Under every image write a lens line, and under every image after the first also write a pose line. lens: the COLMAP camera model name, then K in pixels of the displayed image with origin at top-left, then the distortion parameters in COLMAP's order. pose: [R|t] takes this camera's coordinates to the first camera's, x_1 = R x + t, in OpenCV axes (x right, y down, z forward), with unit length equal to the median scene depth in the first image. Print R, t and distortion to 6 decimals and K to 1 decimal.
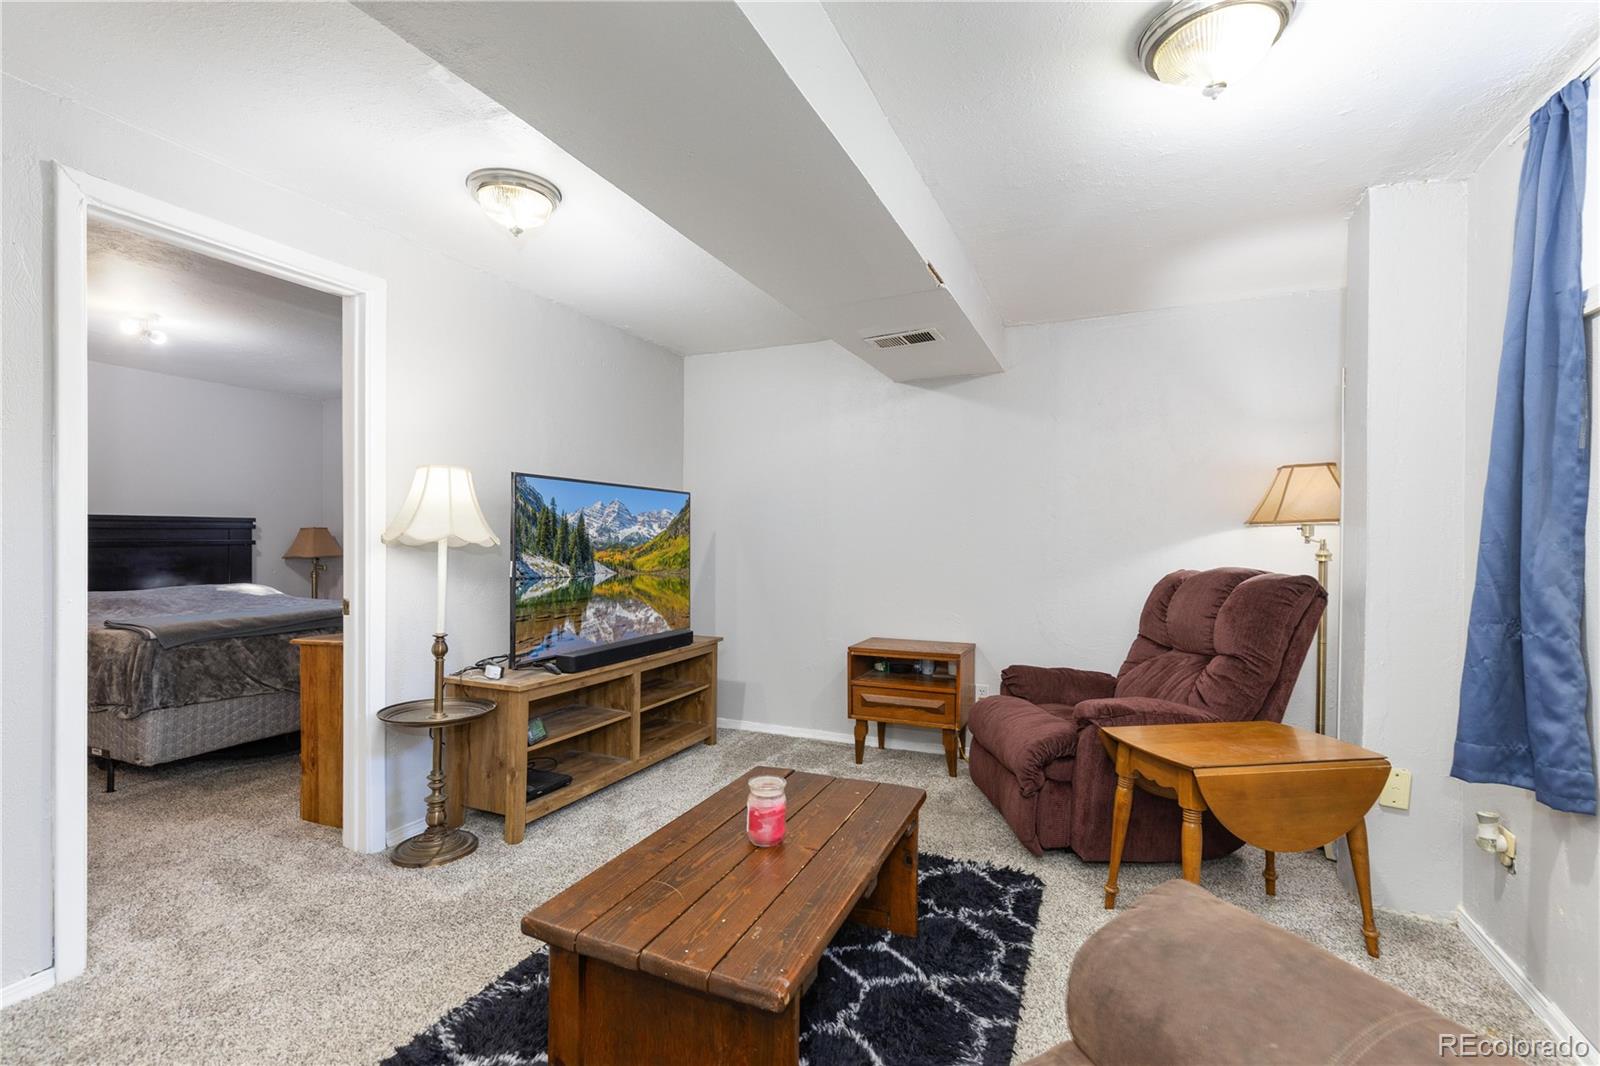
lens RADIAL K [[728.4, 0, 790.7], [0, 728.4, 529.5], [0, 0, 1]] dist [0.013084, -0.000256]
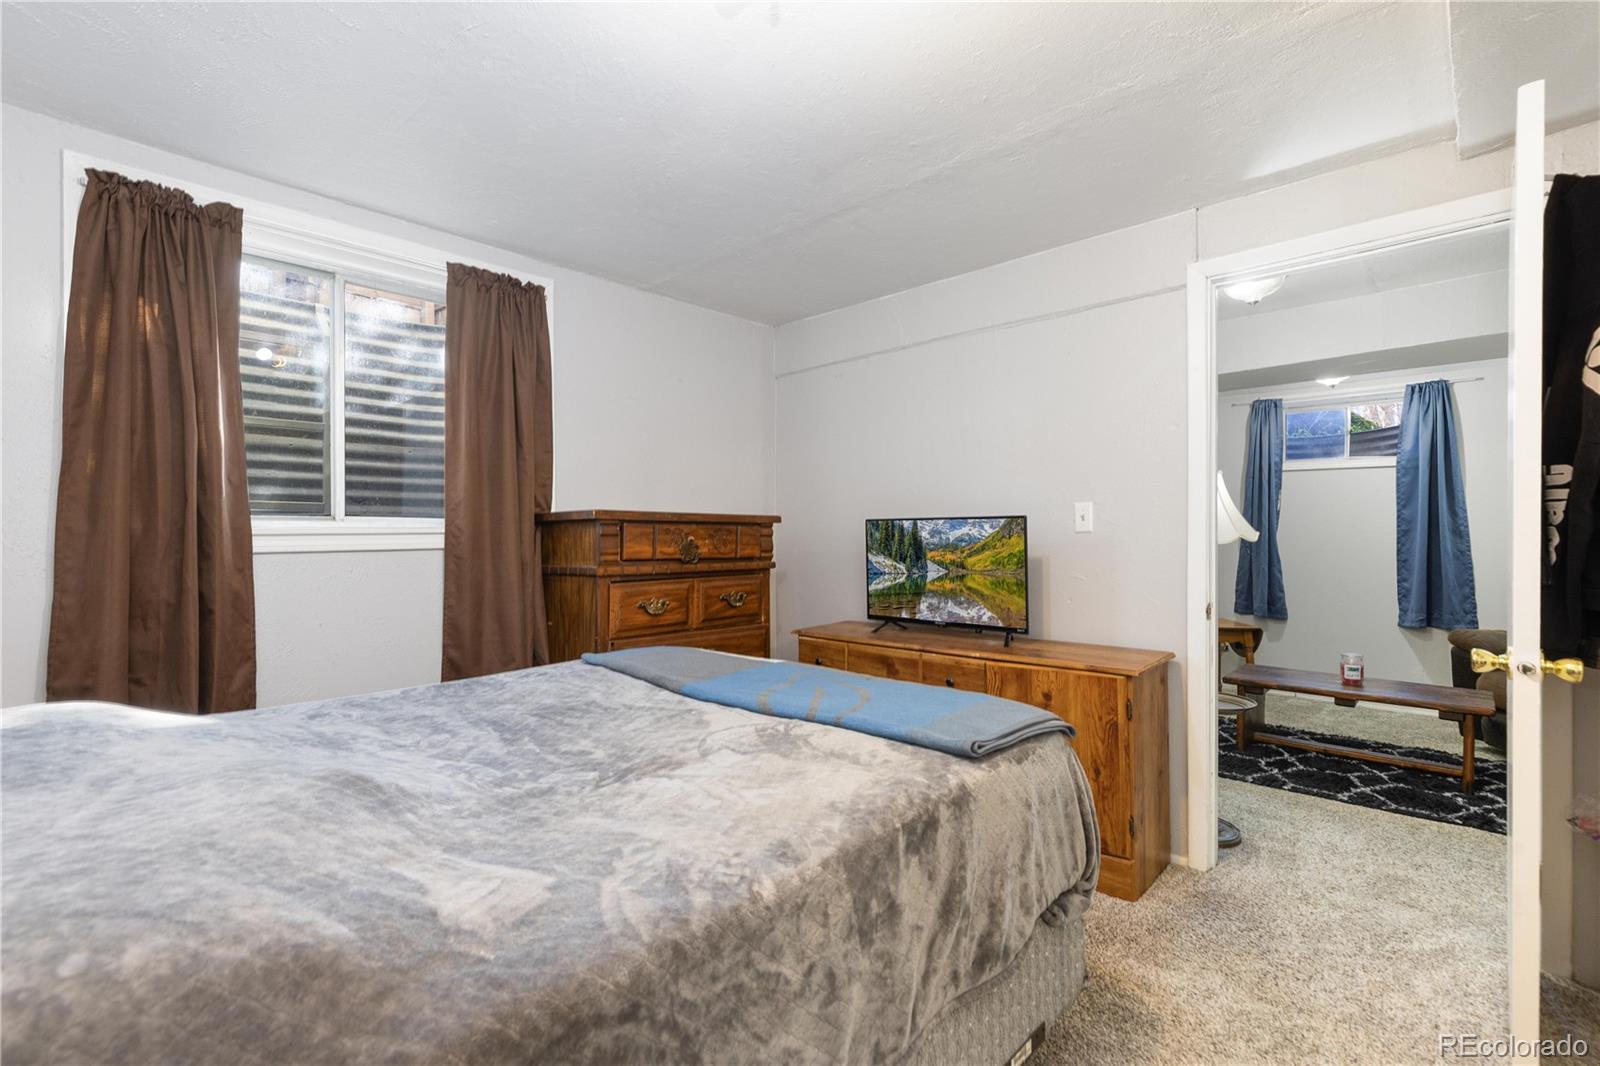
lens RADIAL K [[728.4, 0, 800.4], [0, 728.4, 531.5], [0, 0, 1]] dist [0.013084, -0.000256]
pose [[0.322527, 0.005989, 0.946541, -1.250552], [-0.013049, 0.999913, -0.001881, 0.005927], [-0.946470, -0.011745, 0.322577, 0.775964]]
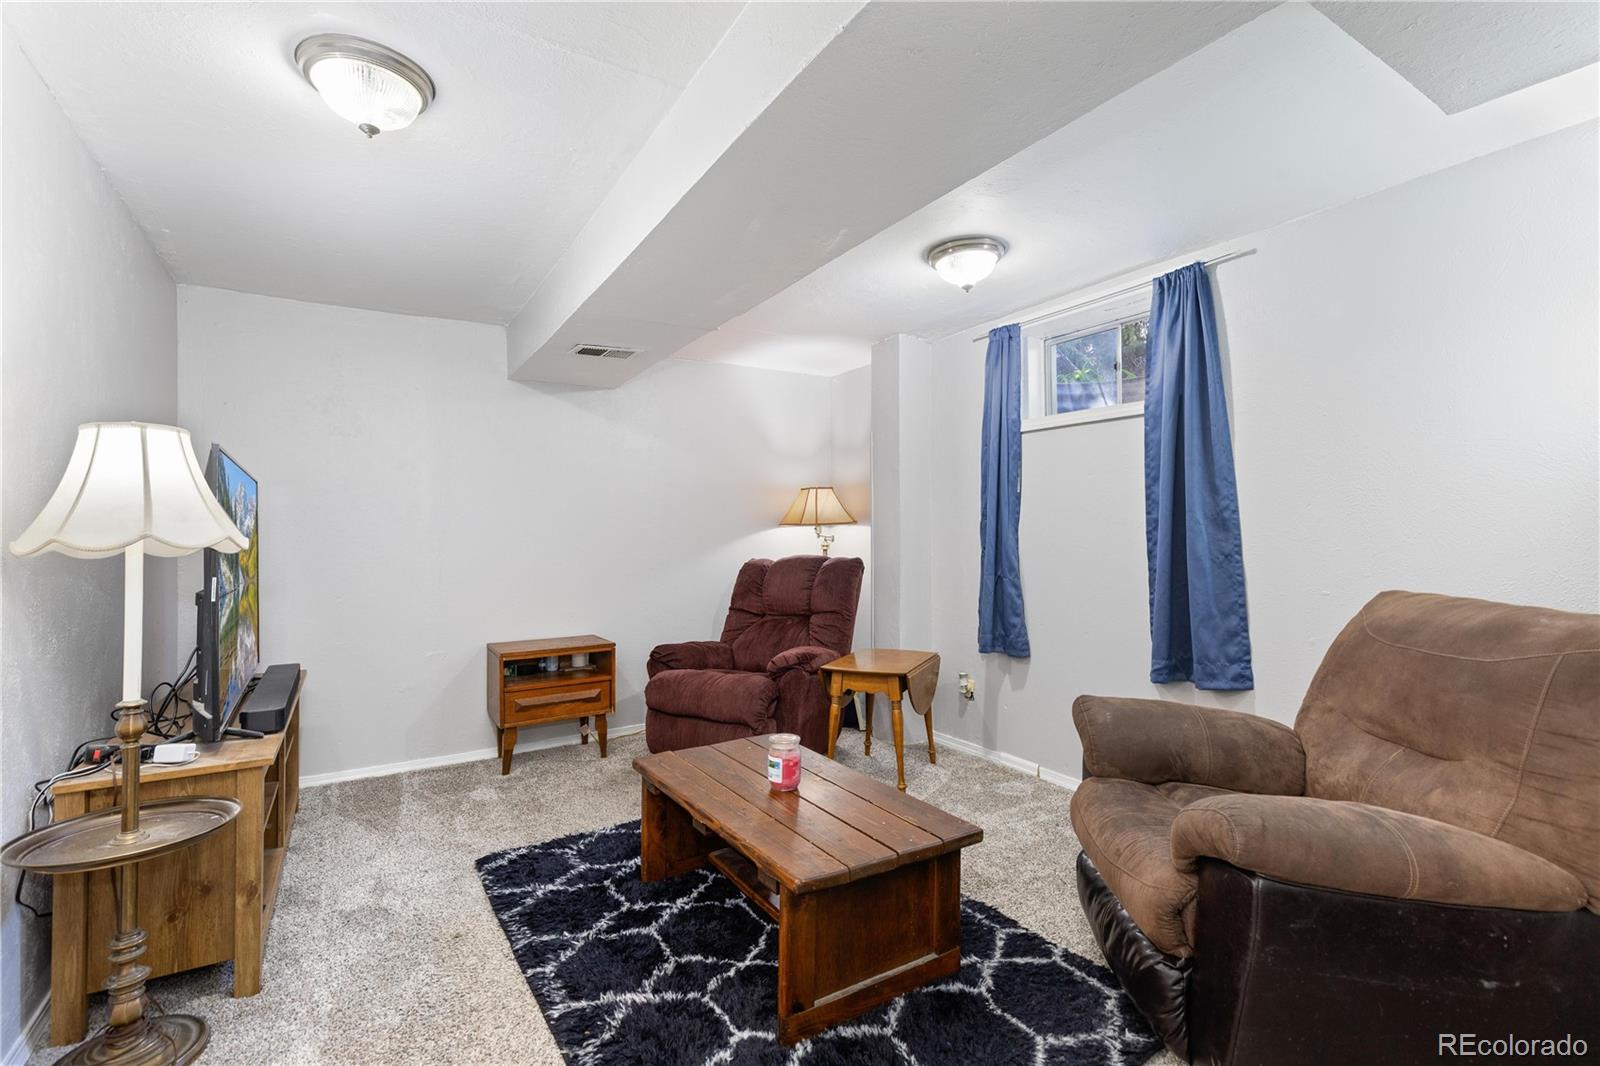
lens RADIAL K [[728.4, 0, 792.0], [0, 728.4, 525.9], [0, 0, 1]] dist [0.013084, -0.000256]
pose [[0.564938, 0.001324, 0.825132, -0.684779], [0.002235, 0.999993, -0.003135, -0.001976], [-0.825130, 0.003615, 0.564931, 0.206154]]
